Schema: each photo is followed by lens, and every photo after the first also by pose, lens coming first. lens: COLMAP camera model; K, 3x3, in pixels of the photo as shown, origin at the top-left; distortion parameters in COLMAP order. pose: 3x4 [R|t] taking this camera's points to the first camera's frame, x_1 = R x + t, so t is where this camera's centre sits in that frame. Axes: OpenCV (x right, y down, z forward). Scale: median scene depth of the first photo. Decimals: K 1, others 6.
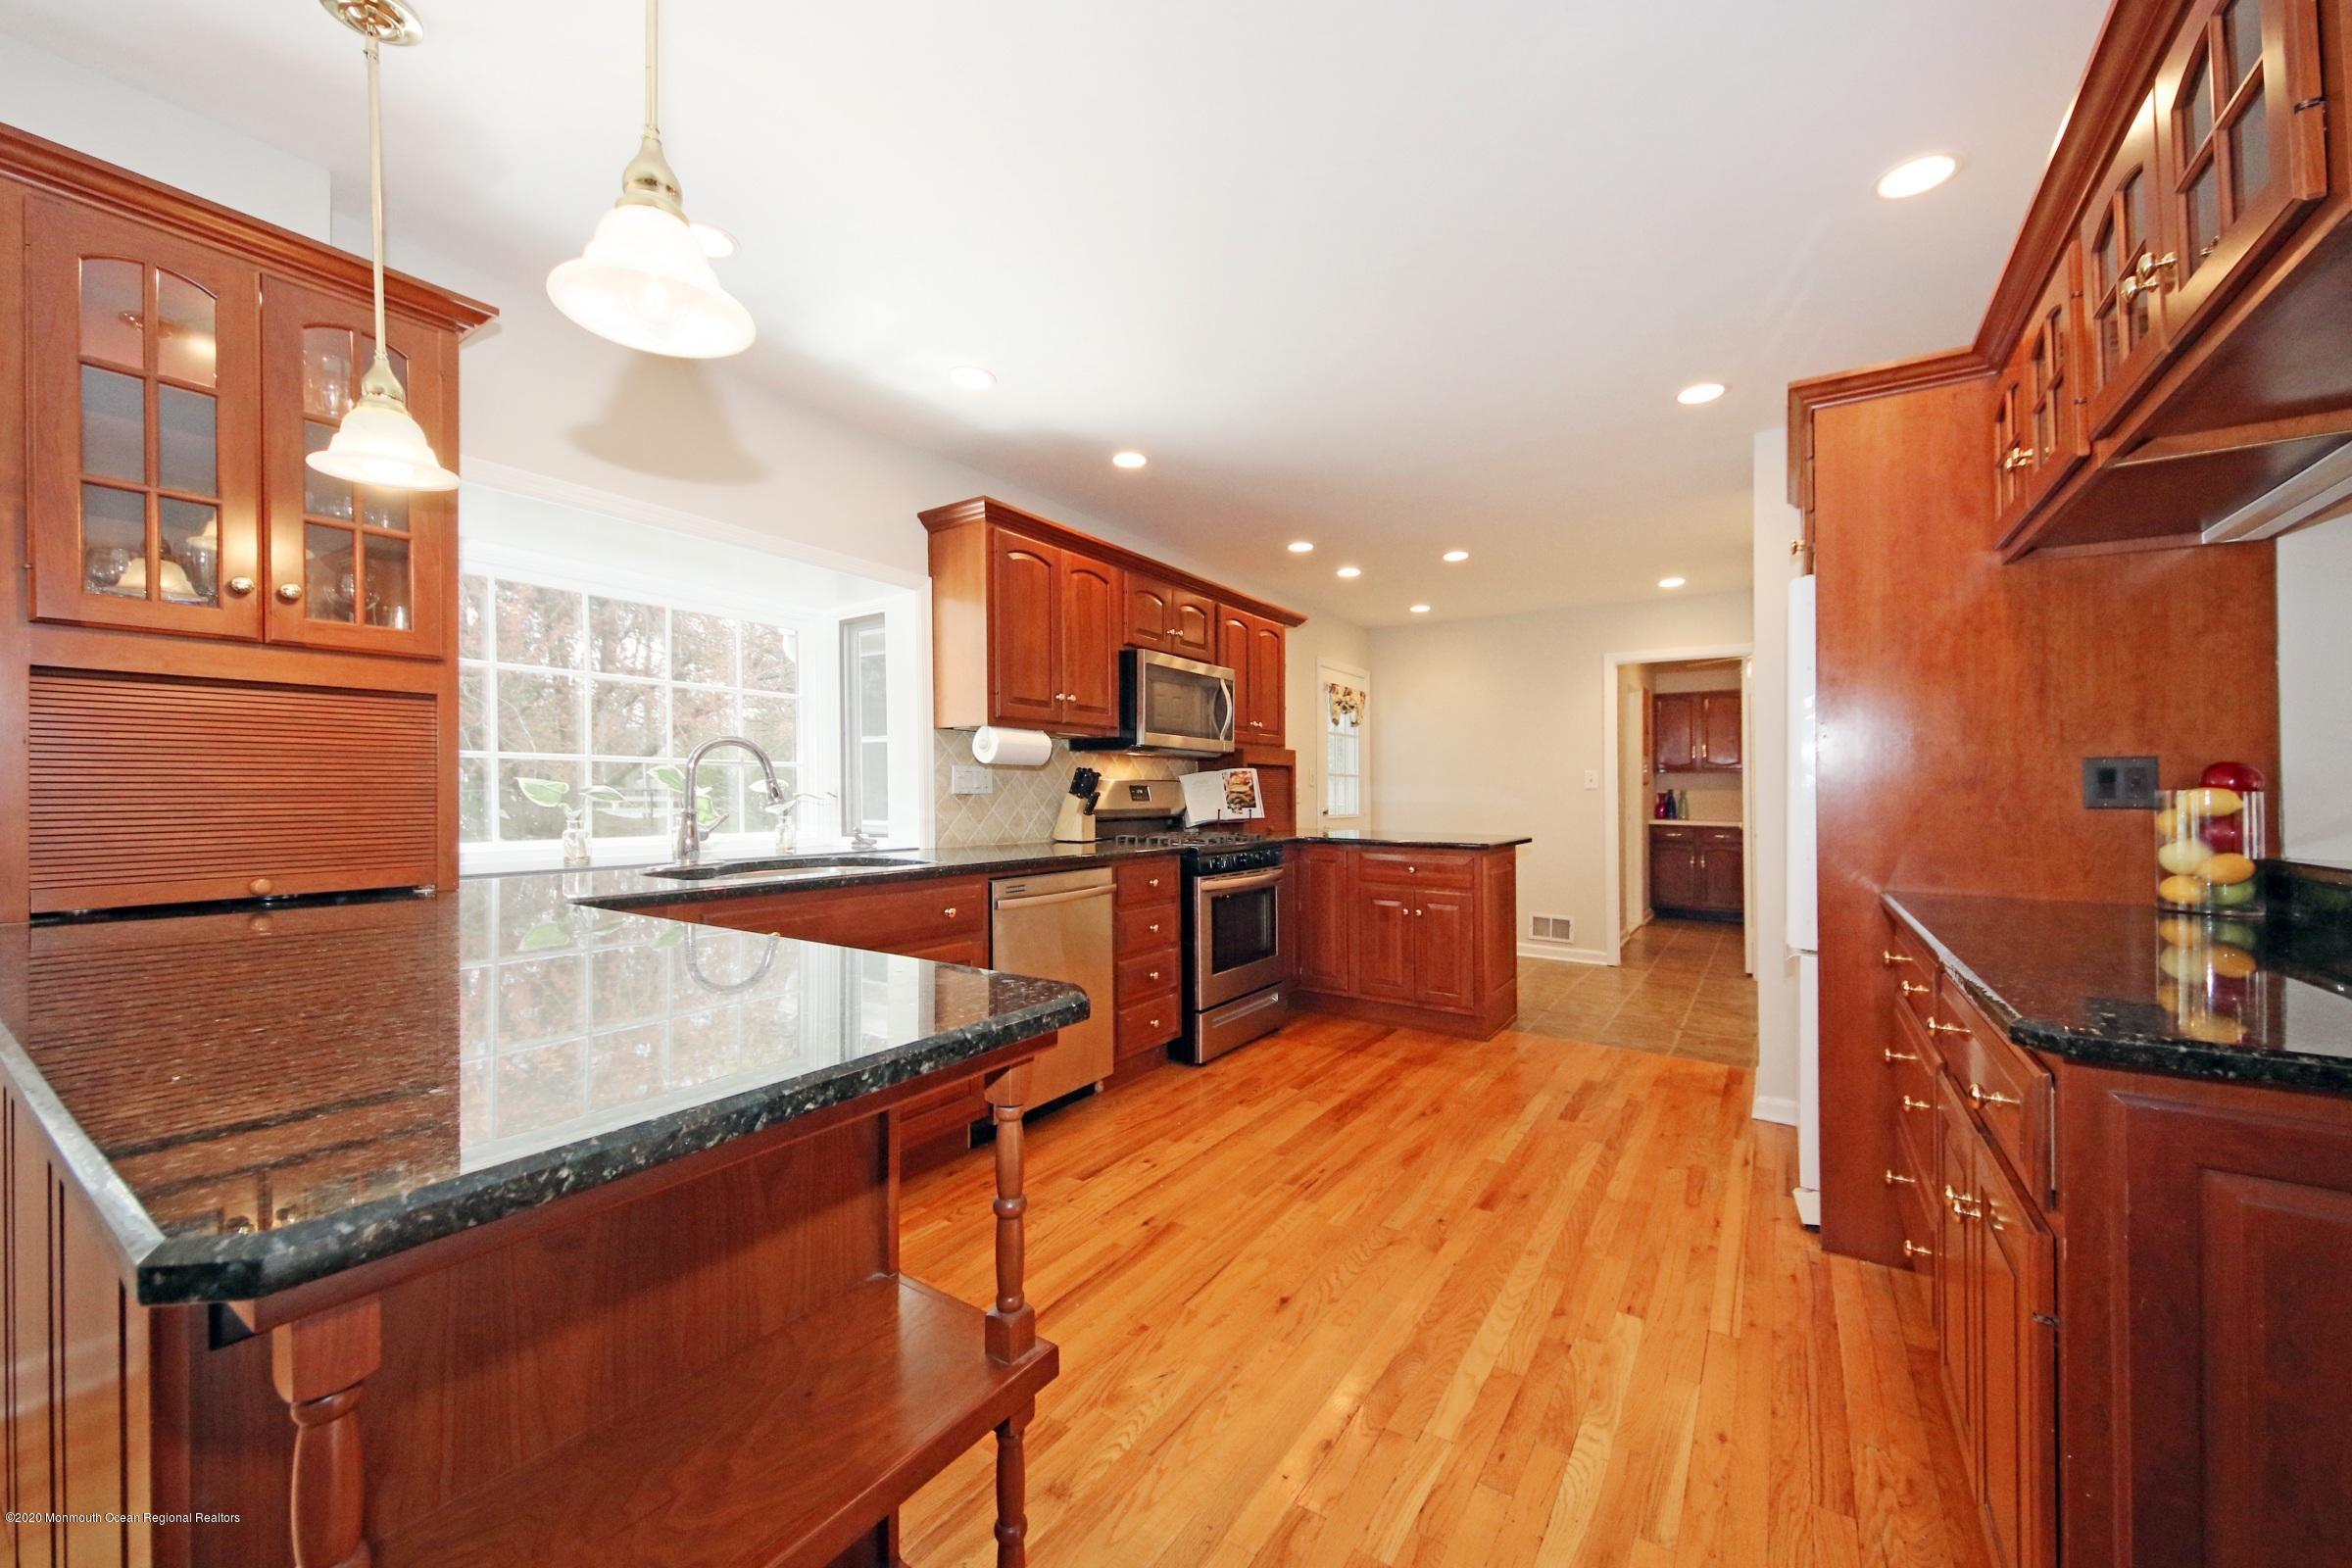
lens RADIAL K [[897.3, 0, 1216.0], [0, 897.3, 784.5], [0, 0, 1]] dist [0.001888, 0.000009]
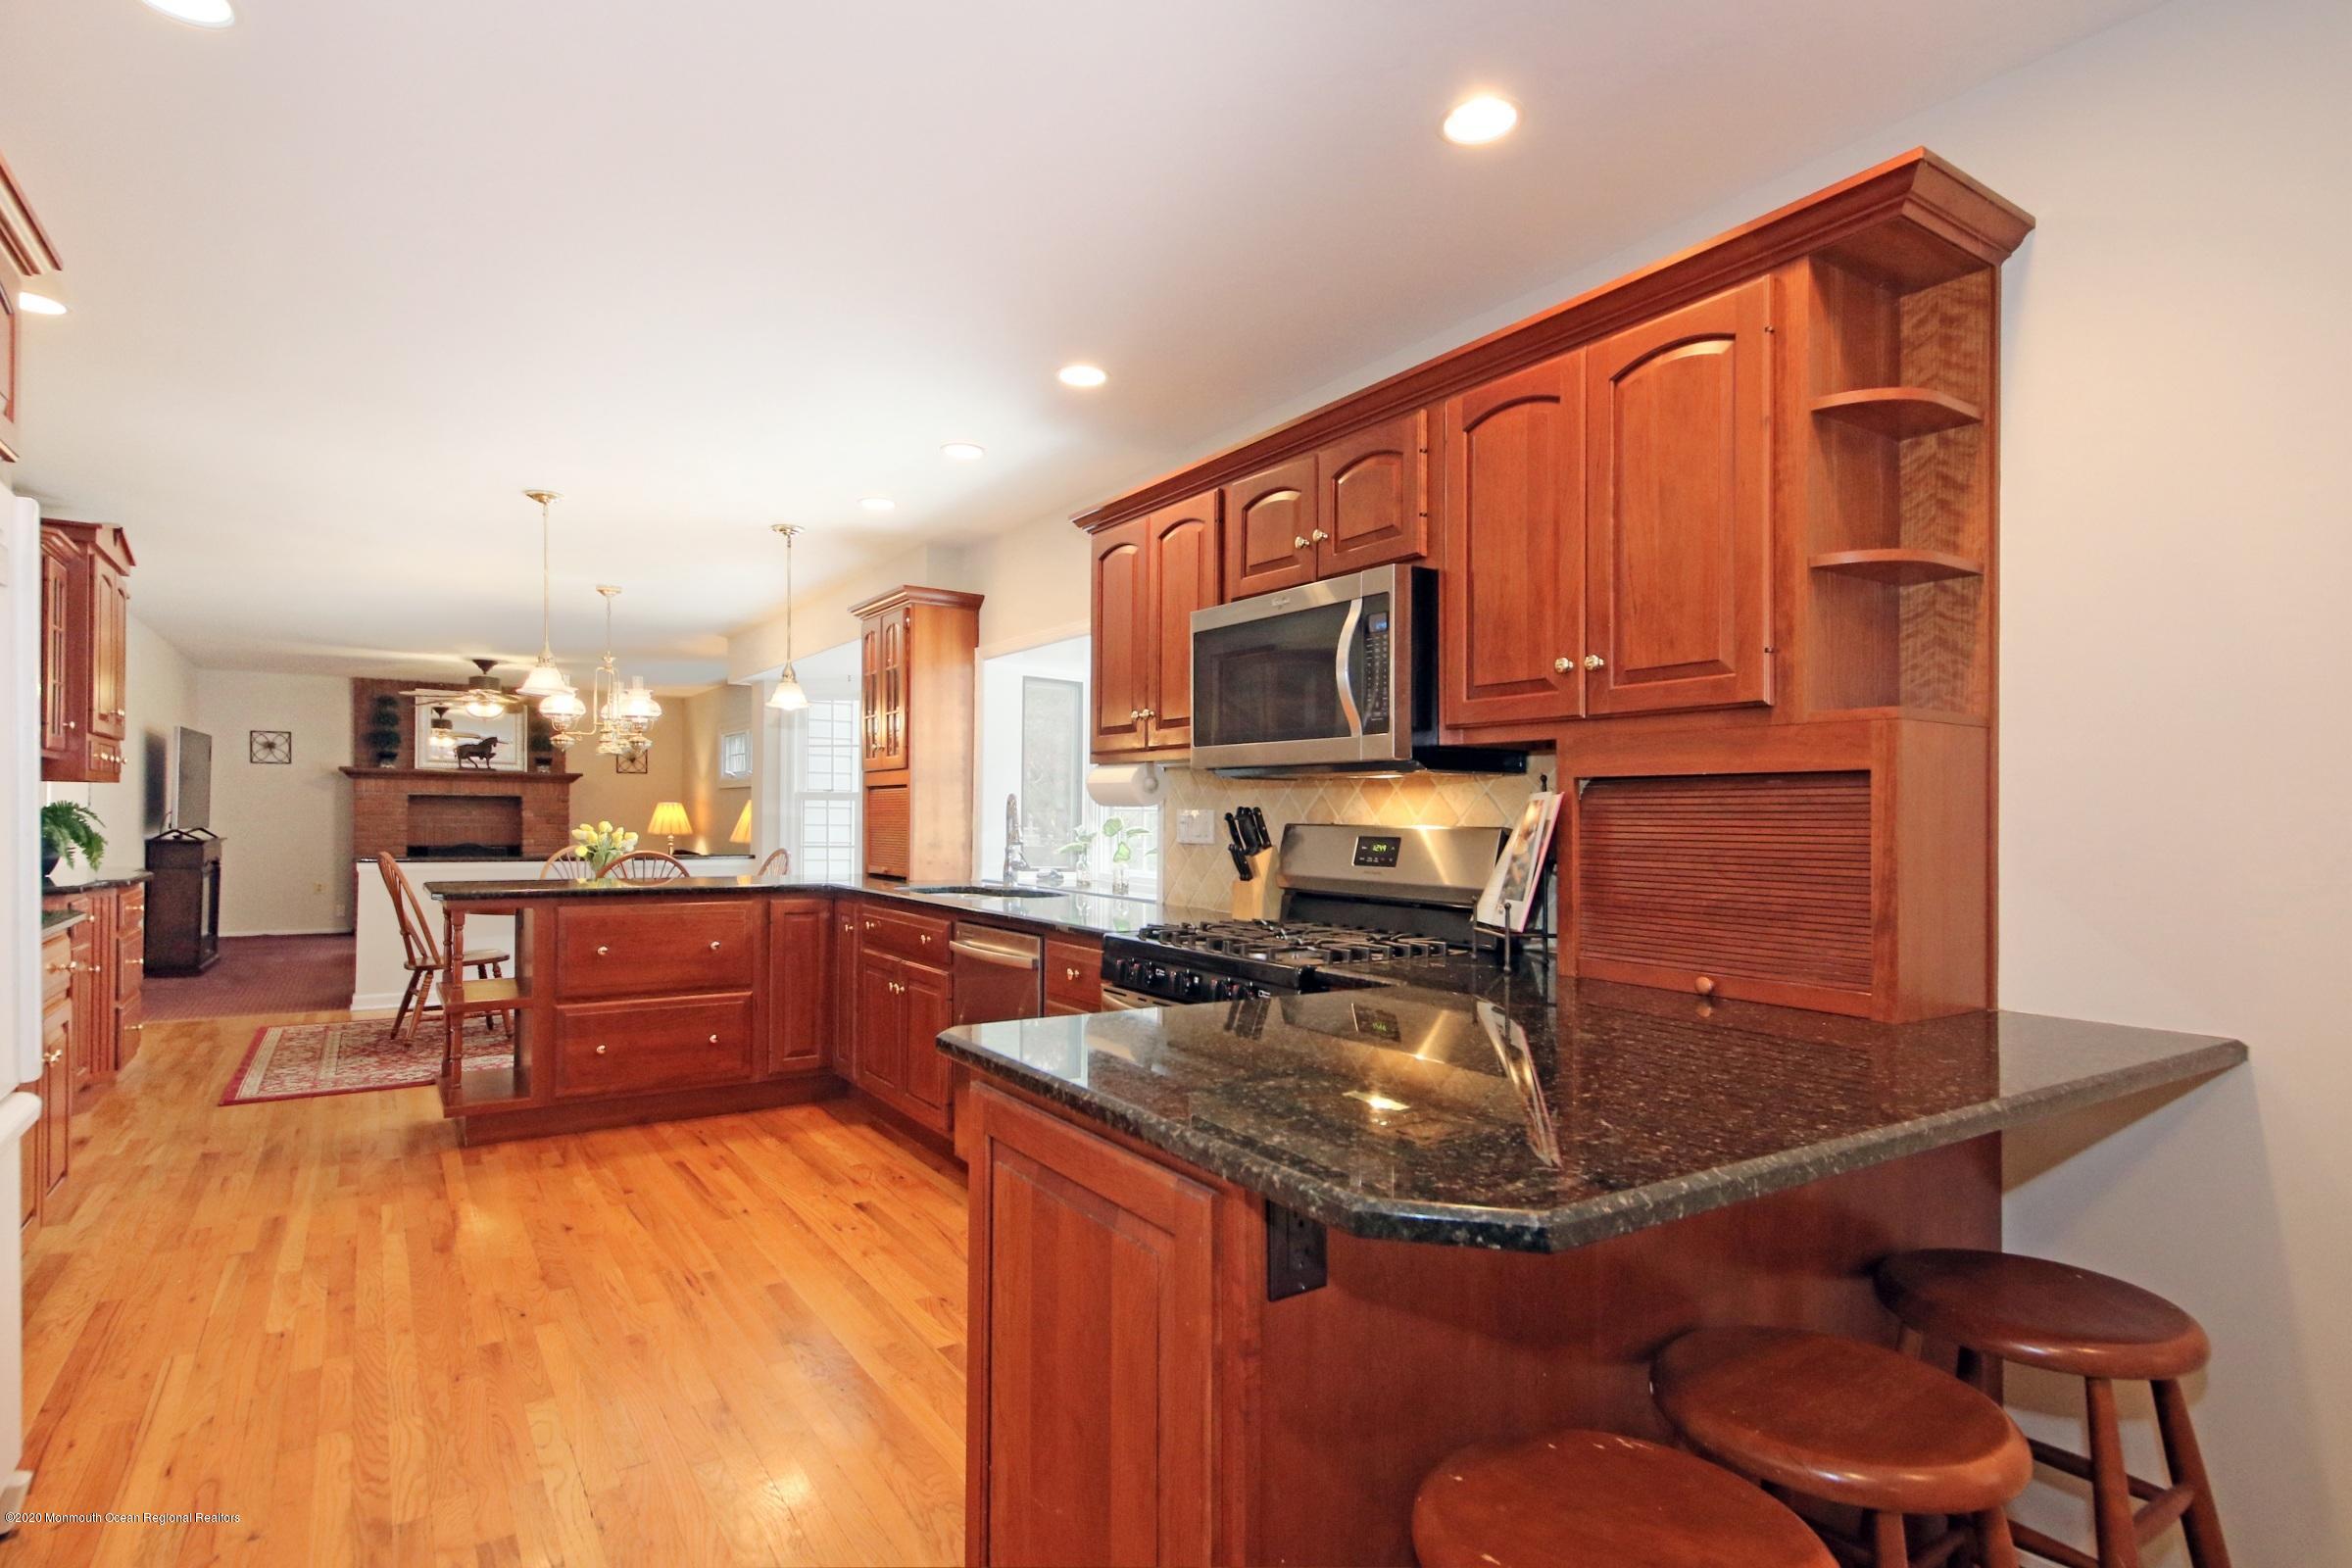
lens RADIAL K [[1160.1, 0, 1084.5], [0, 1160.1, 828.3], [0, 0, 1]] dist [0.003523, 0.000530]
pose [[-0.438001, 0.005384, -0.898959, 0.693437], [-0.004146, 0.999959, 0.008010, -0.008843], [0.898965, 0.007235, -0.437960, 1.332176]]
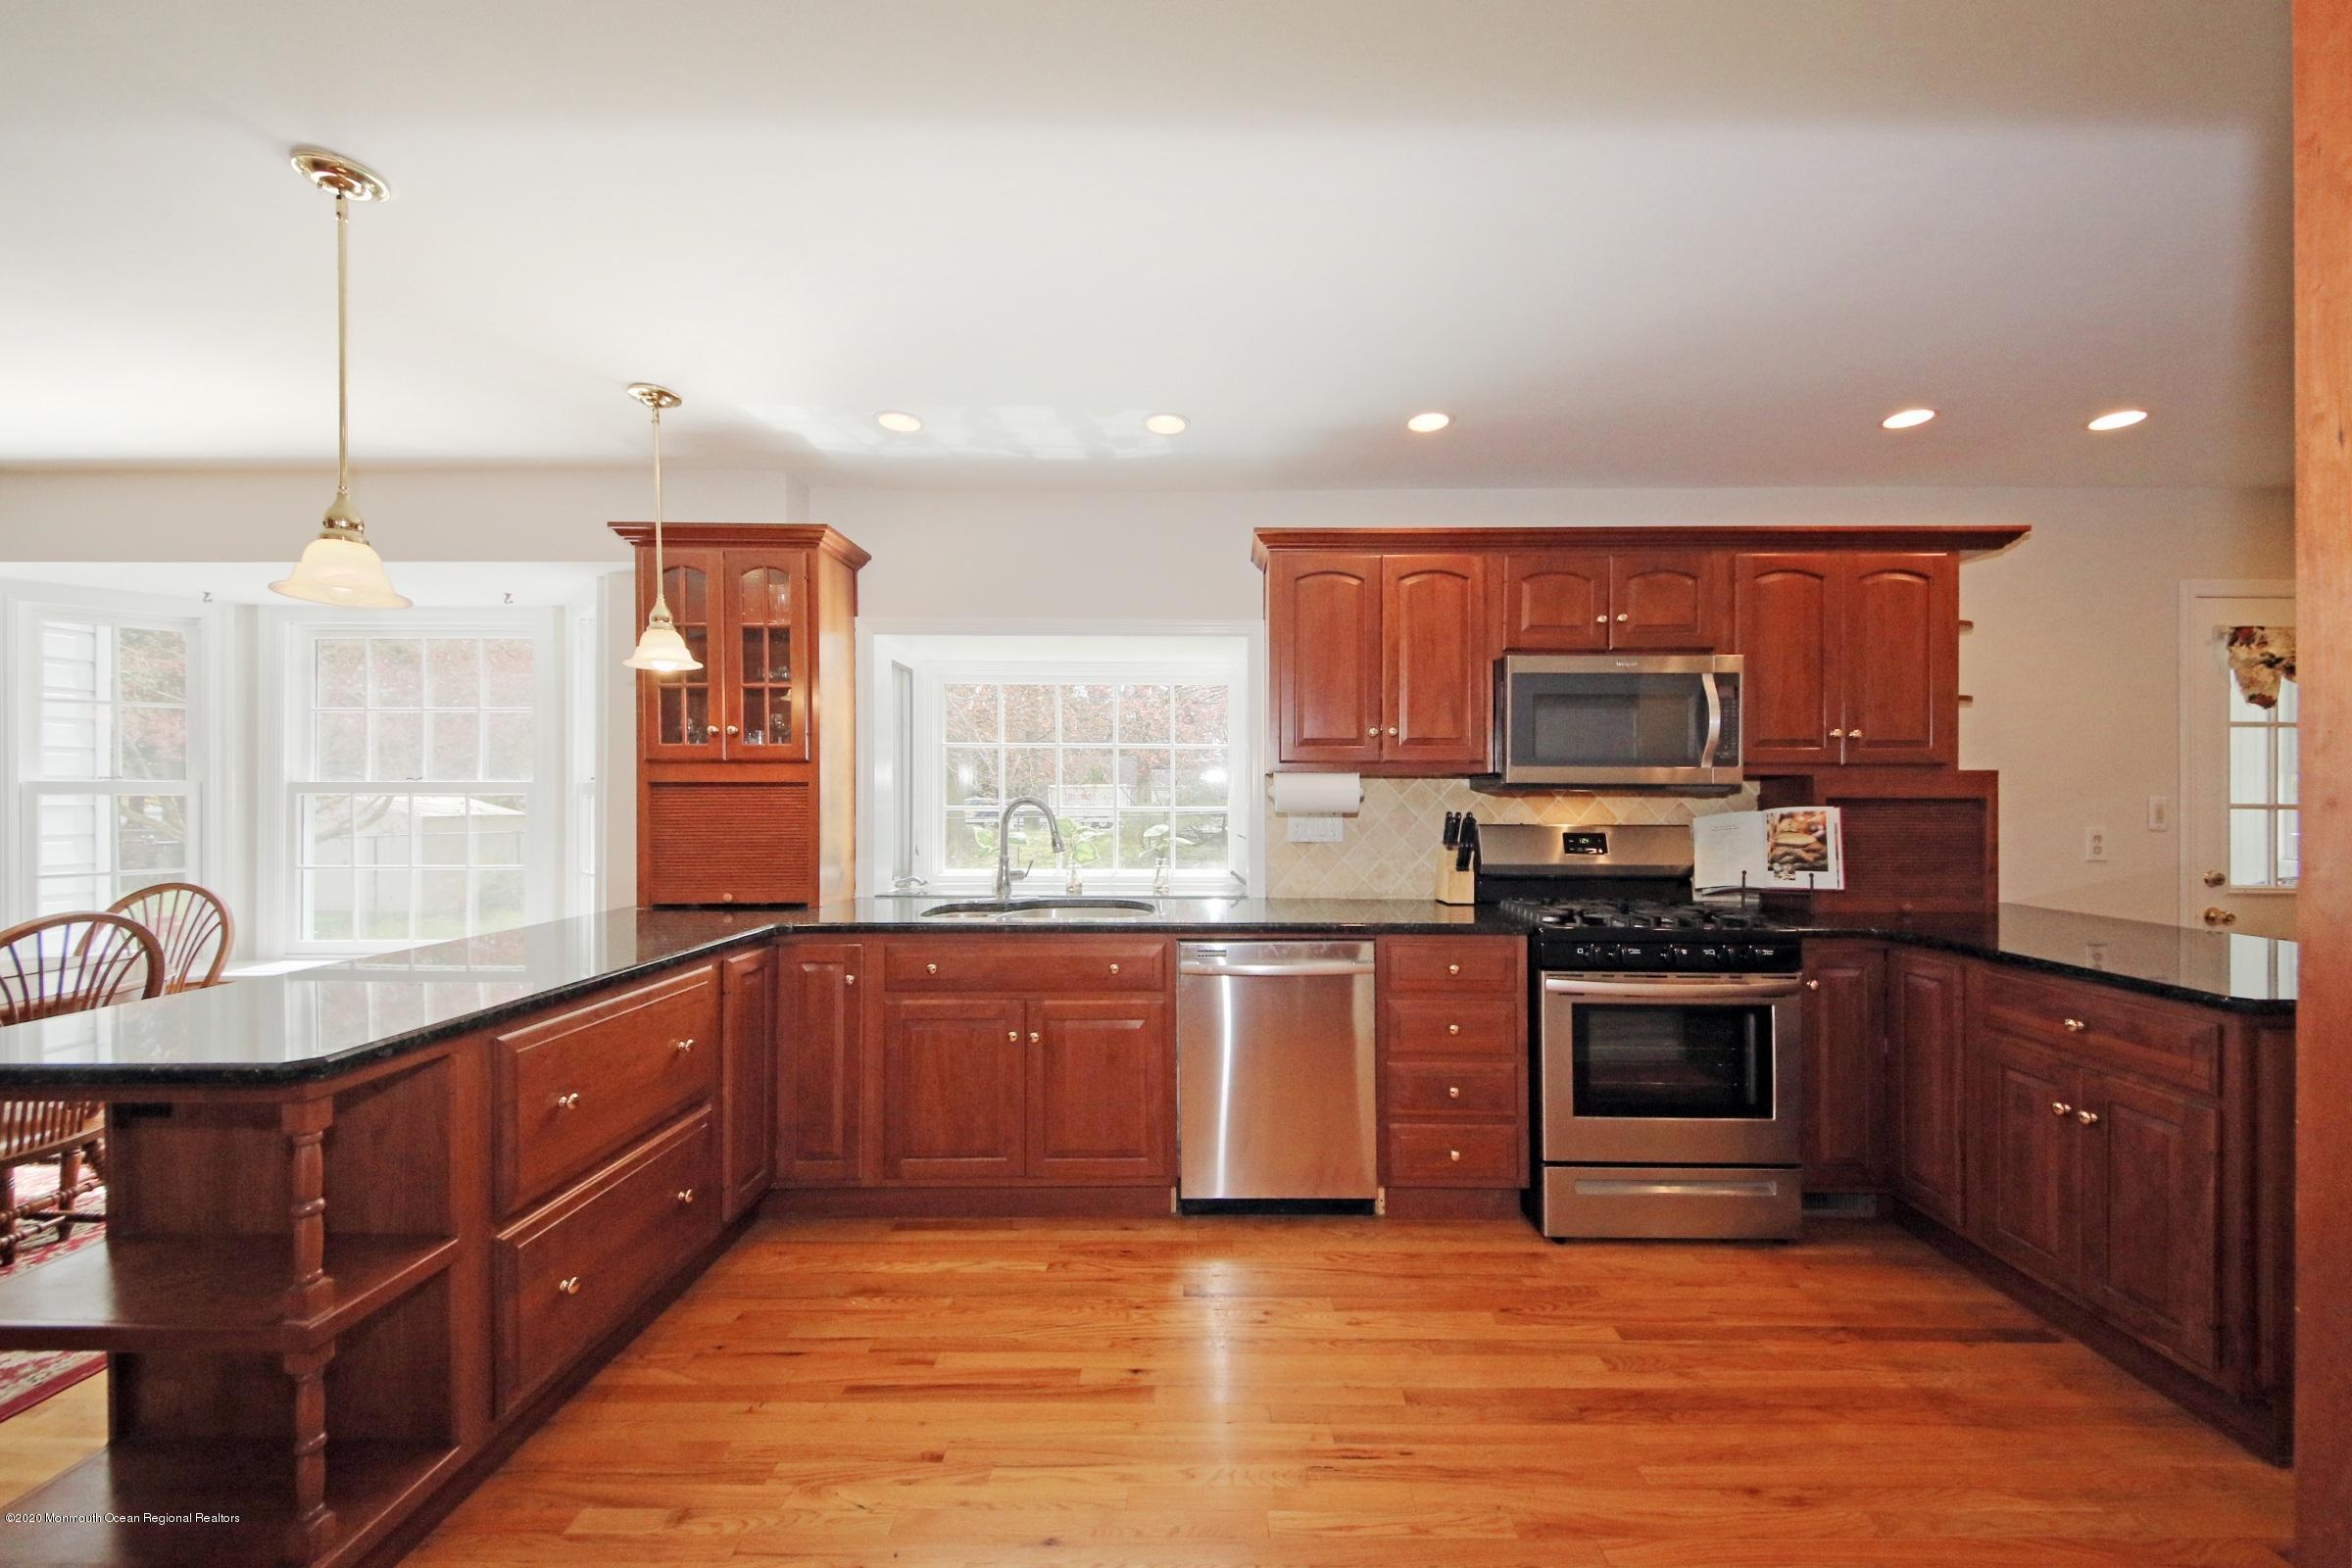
lens RADIAL K [[936.9, 0, 1186.7], [0, 936.9, 786.9], [0, 0, 1]] dist [-0.000668, -0.000446]
pose [[0.525746, -0.004100, -0.850632, 0.459728], [0.006306, 0.999980, -0.000922, -0.043622], [0.850618, -0.004879, 0.525761, 0.372719]]
